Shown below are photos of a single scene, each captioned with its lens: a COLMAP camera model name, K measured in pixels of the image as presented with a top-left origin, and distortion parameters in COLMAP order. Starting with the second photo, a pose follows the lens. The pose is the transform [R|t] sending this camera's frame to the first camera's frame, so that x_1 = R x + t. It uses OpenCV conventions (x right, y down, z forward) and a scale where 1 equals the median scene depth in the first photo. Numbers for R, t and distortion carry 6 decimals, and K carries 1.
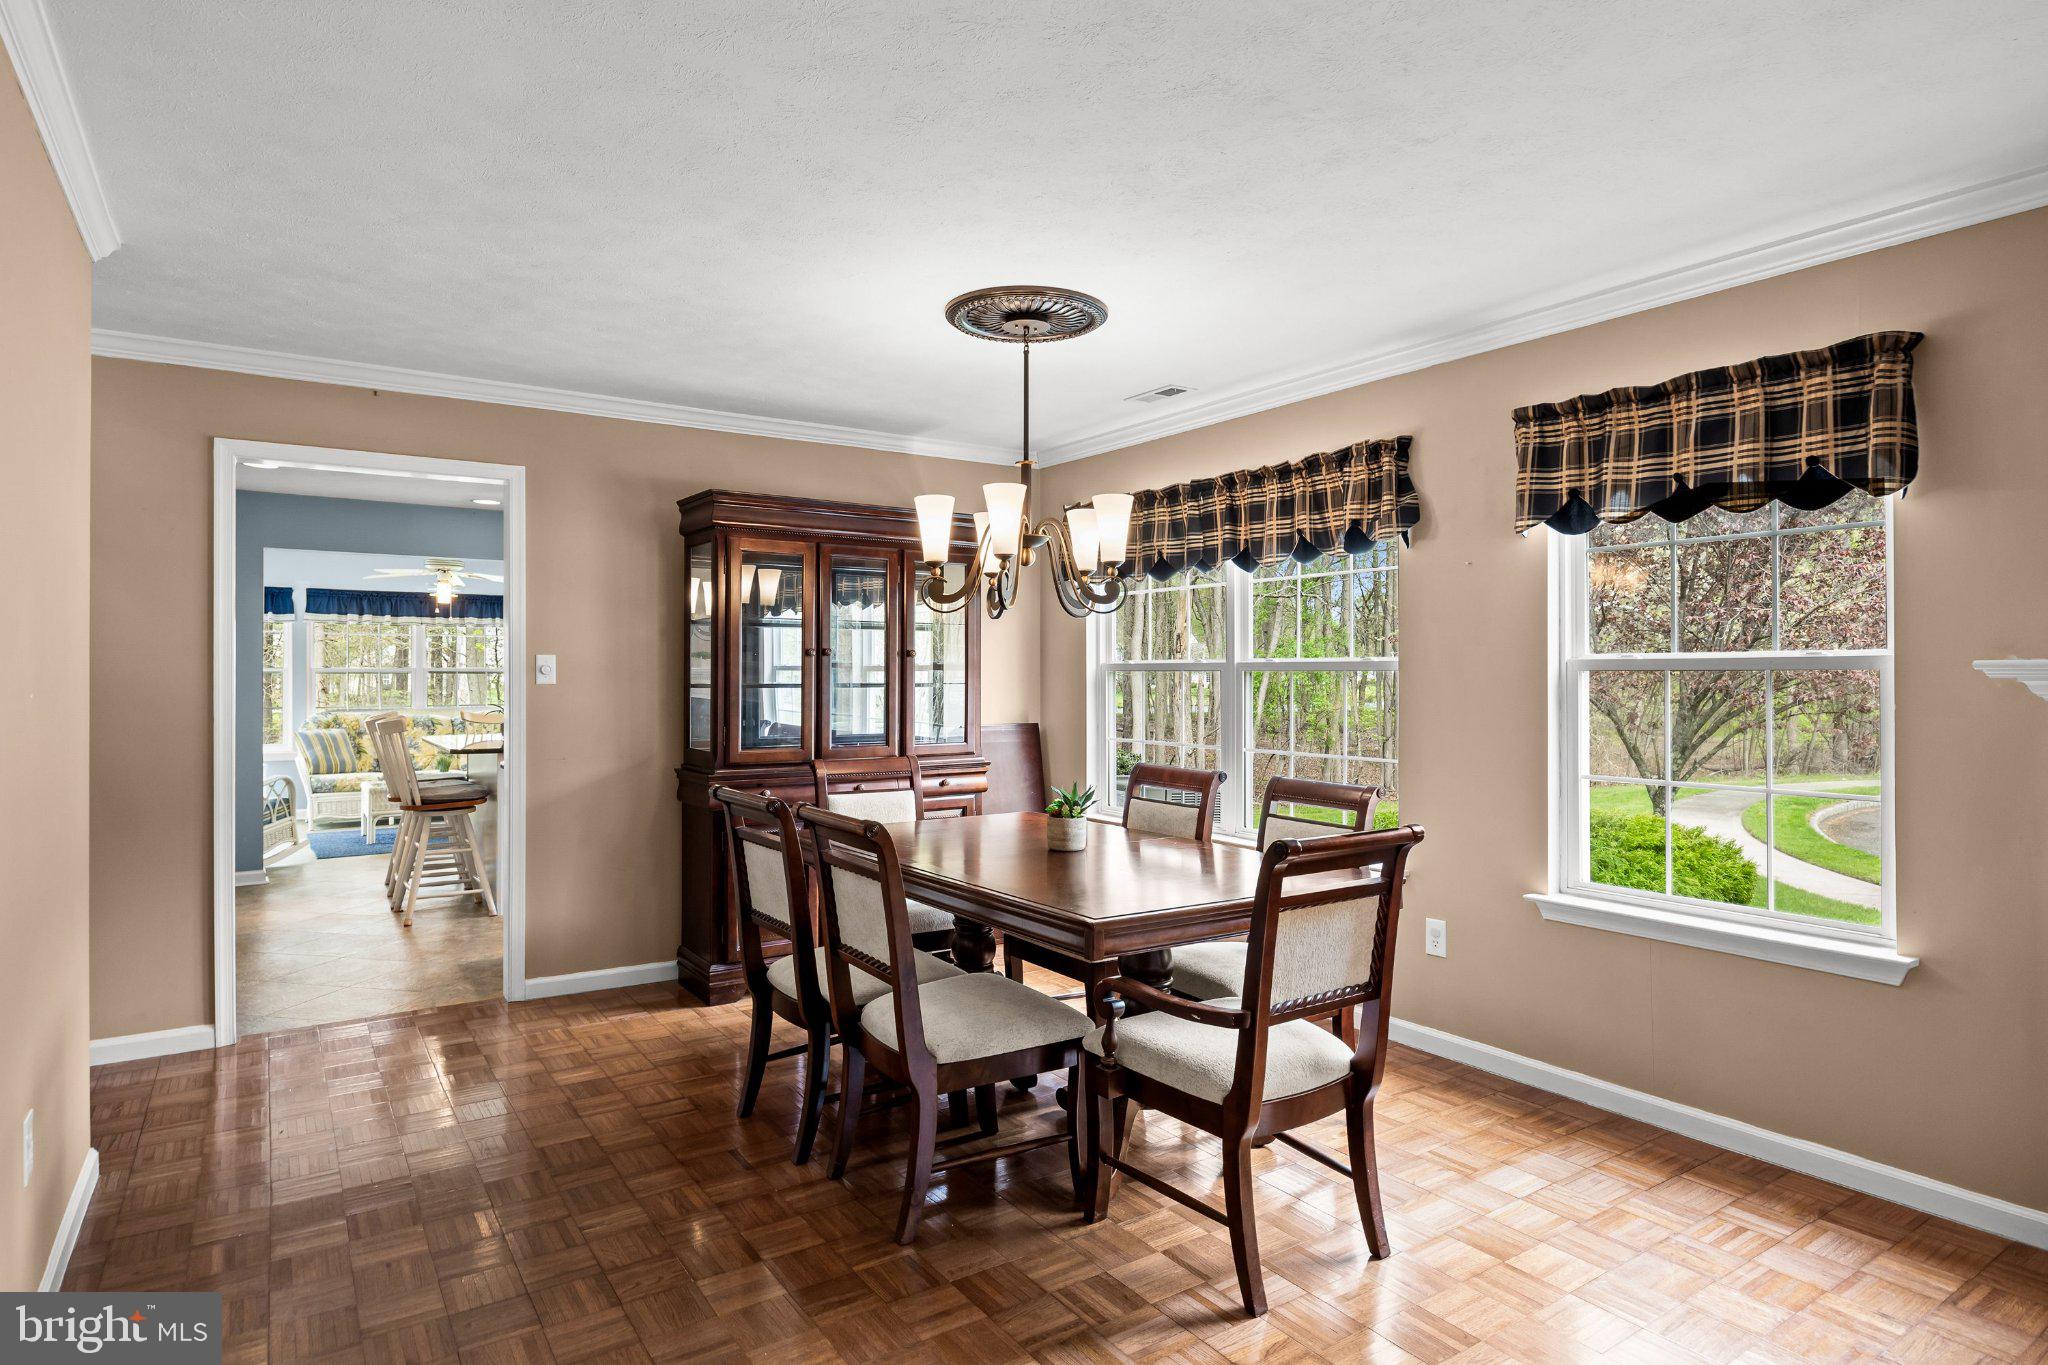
lens RADIAL K [[1116.5, 0, 1029.9], [0, 1116.5, 665.5], [0, 0, 1]] dist [0.002492, -0.006396]
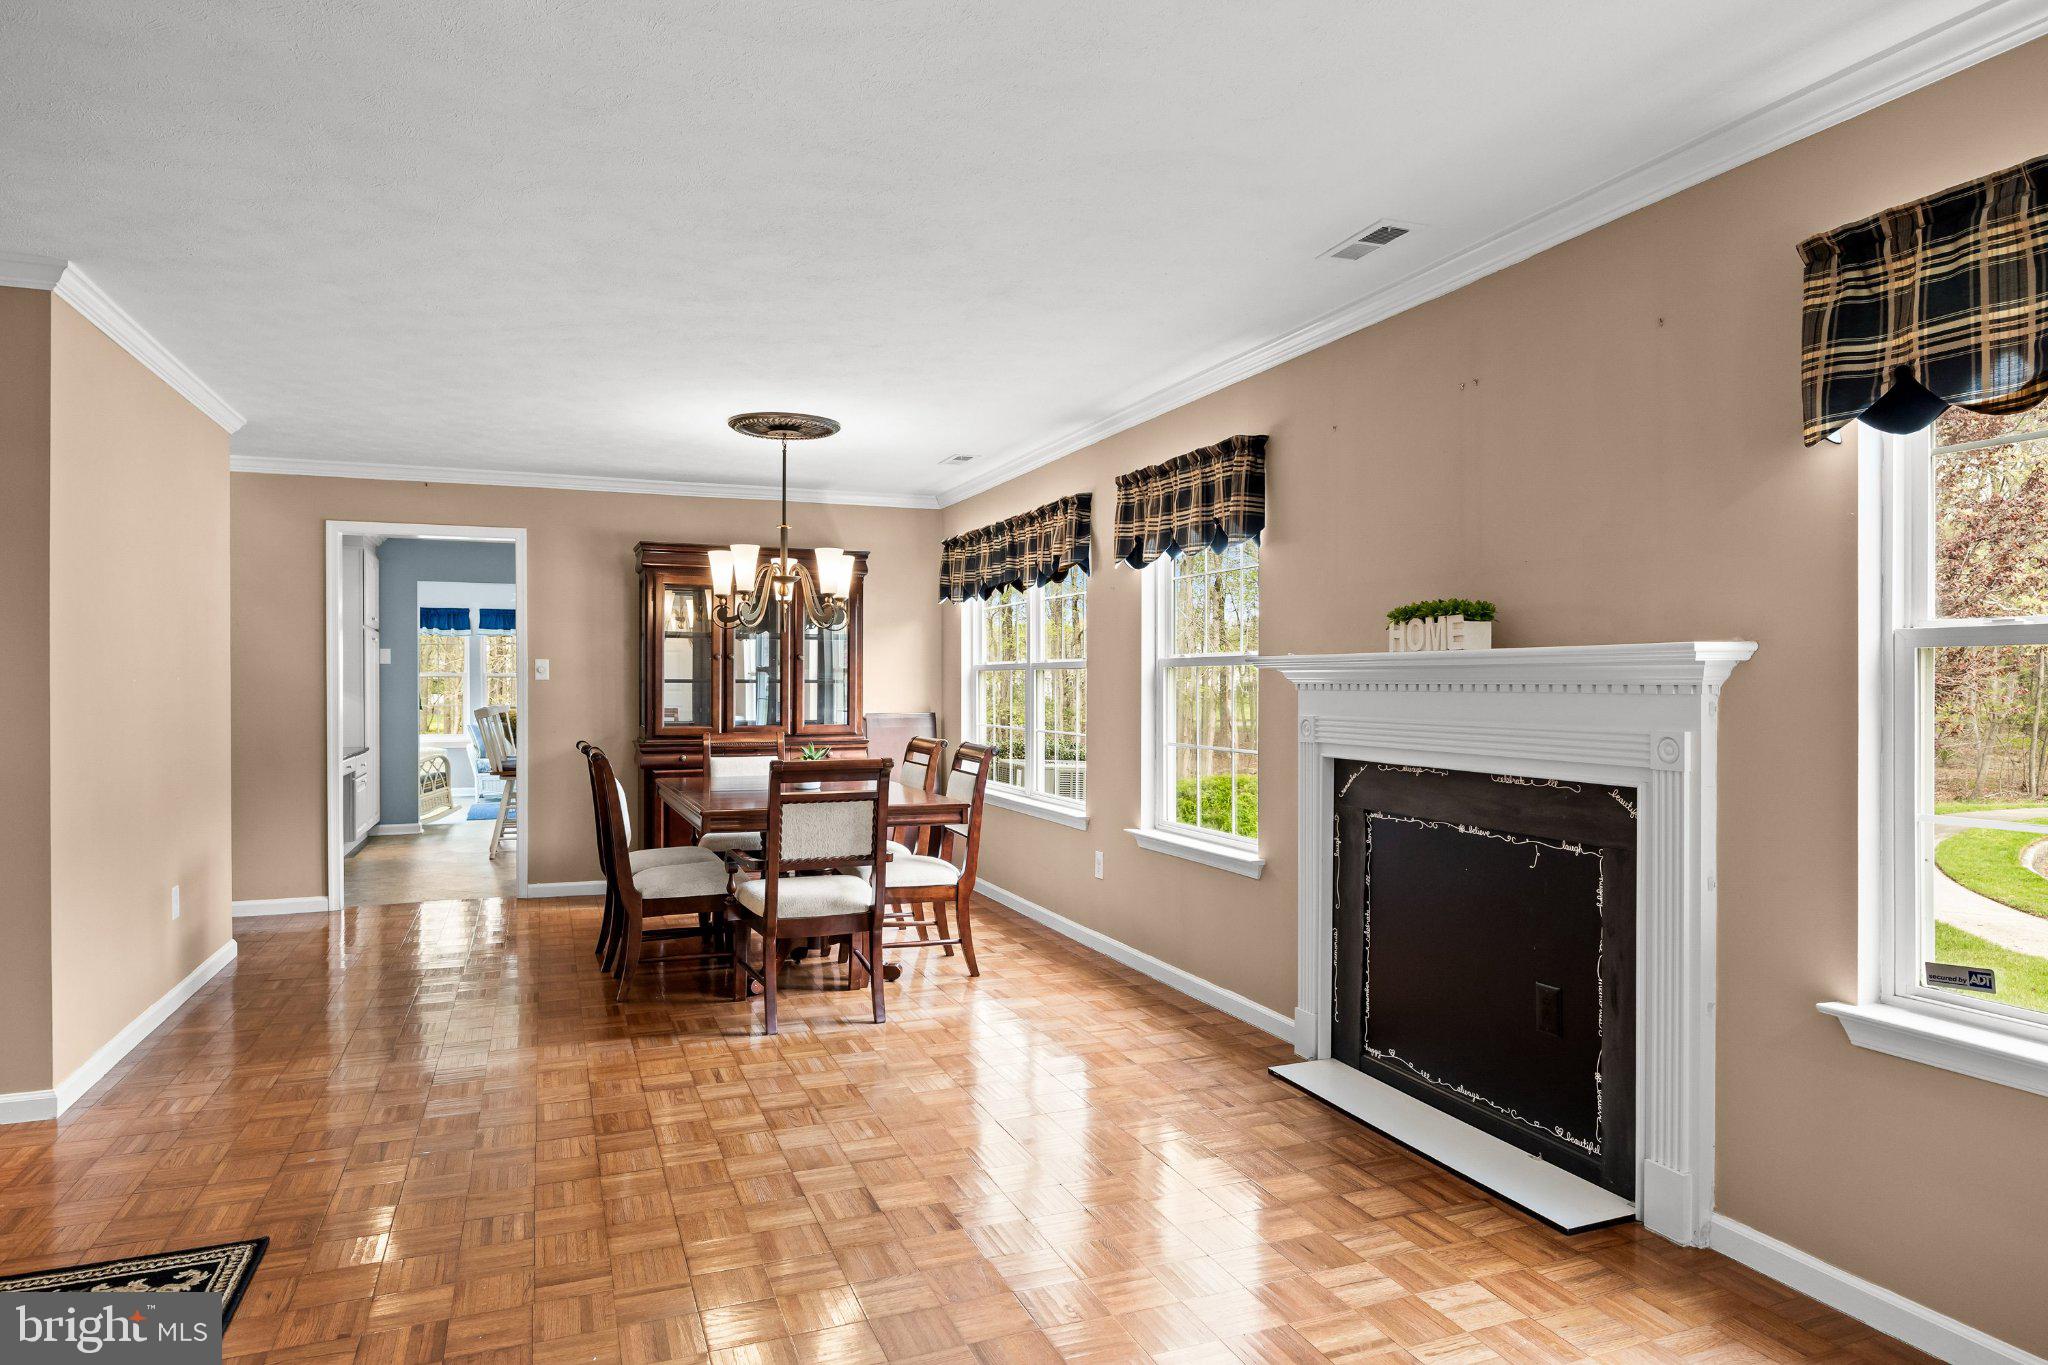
lens RADIAL K [[1199.5, 0, 1034.7], [0, 1199.5, 692.3], [0, 0, 1]] dist [-0.007338, -0.003484]
pose [[0.978522, 0.002234, -0.206131, 0.665418], [0.000609, 0.999906, 0.013730, 0.015908], [0.206142, -0.013560, 0.978428, -0.491940]]
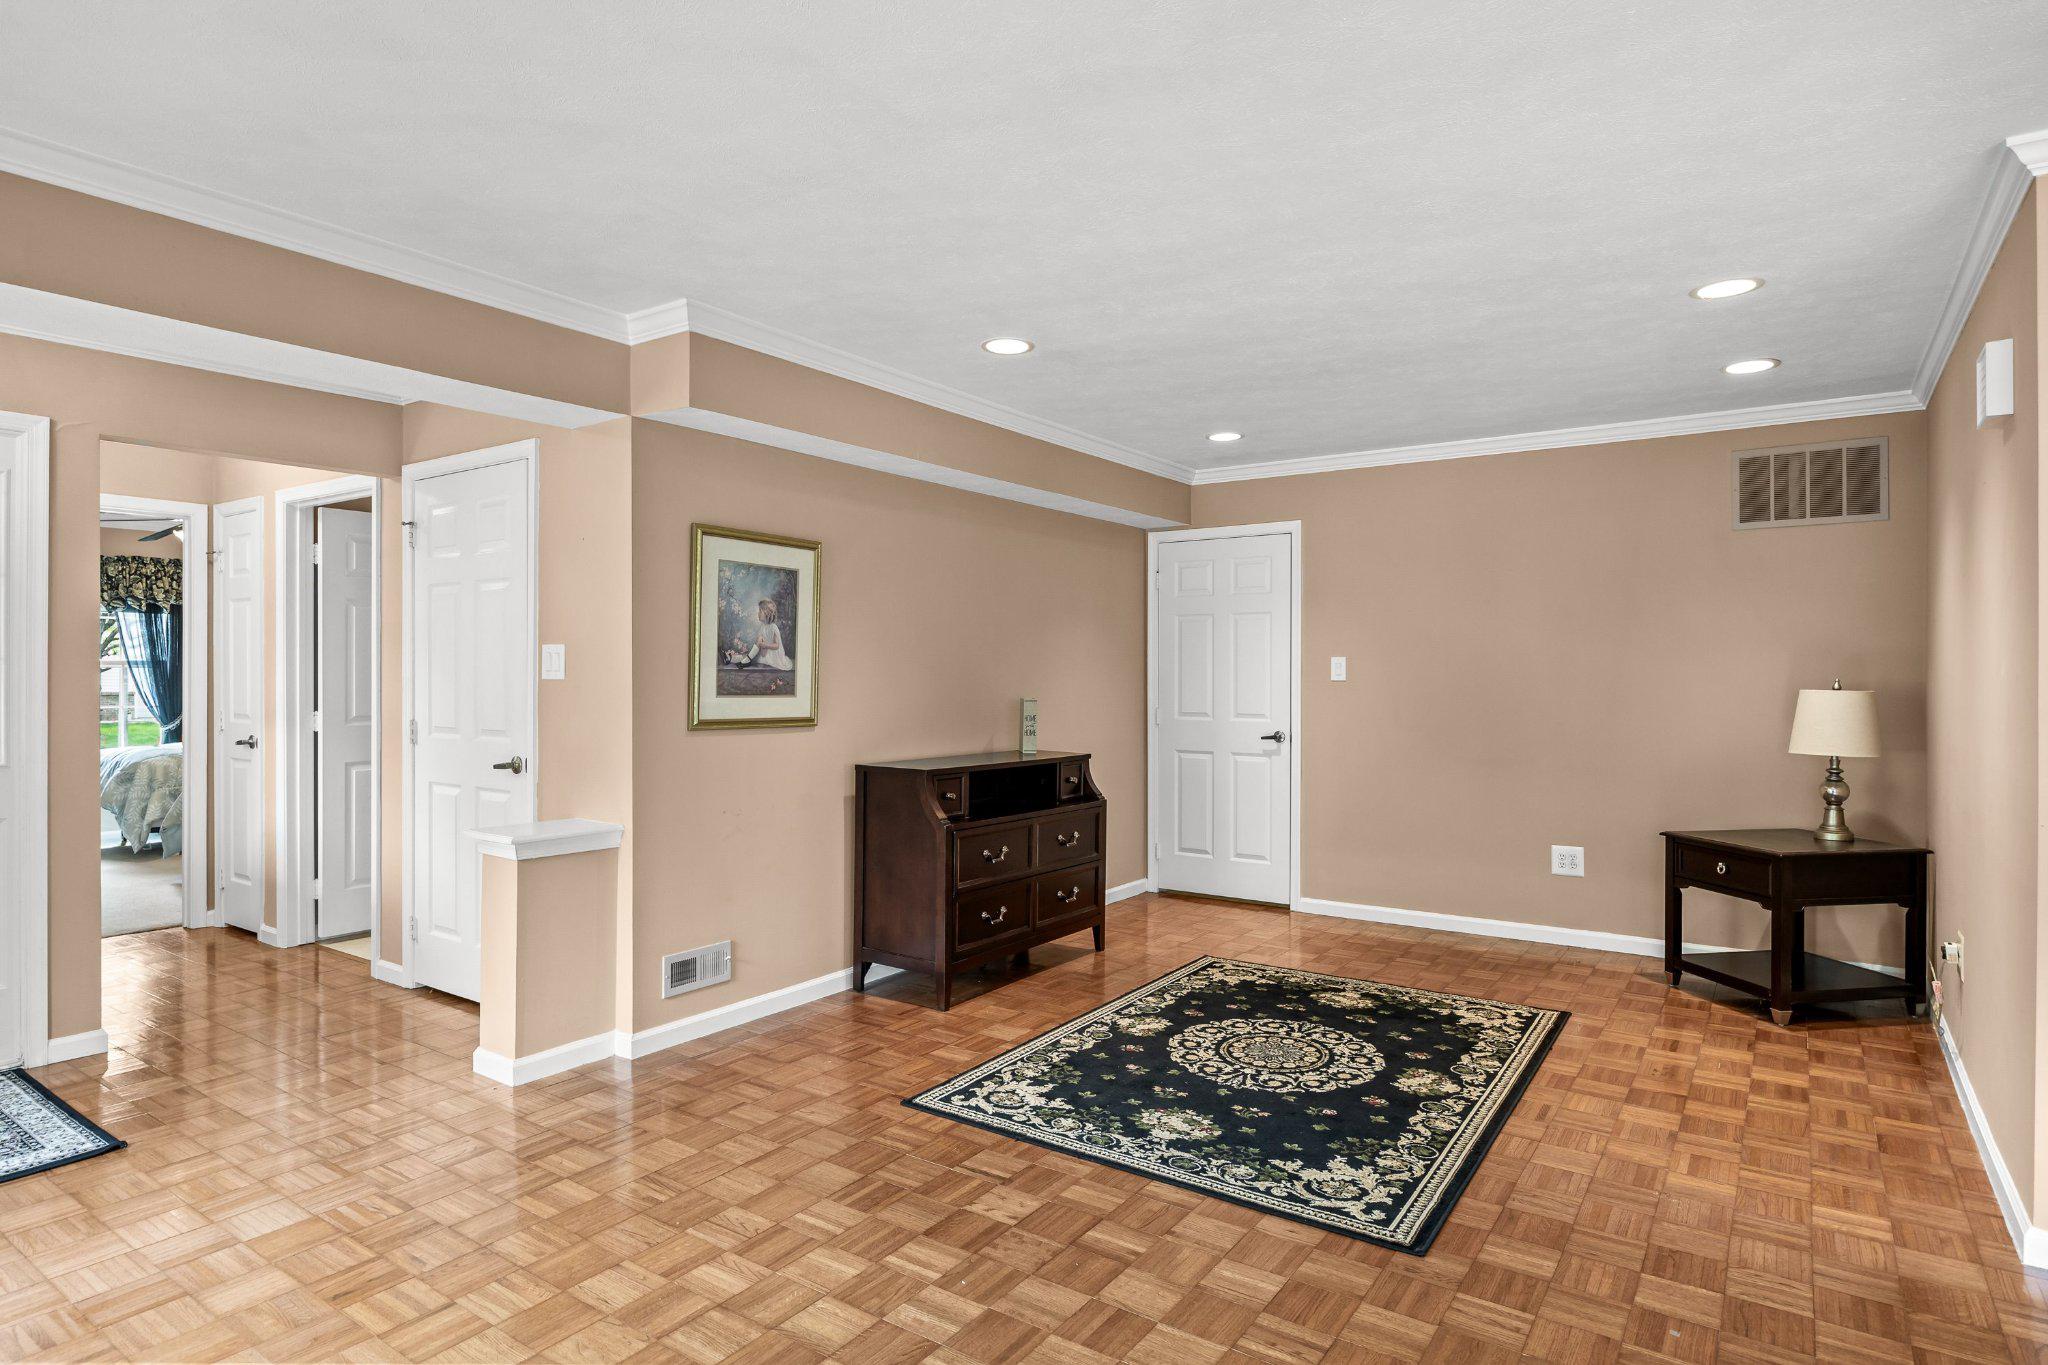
lens RADIAL K [[1116.5, 0, 1017.1], [0, 1116.5, 677.4], [0, 0, 1]] dist [0.002492, -0.006396]
pose [[-0.934321, -0.000887, -0.356431, 0.516594], [0.000402, 0.999994, -0.003541, 0.012498], [0.356432, -0.003452, -0.934315, 0.750588]]
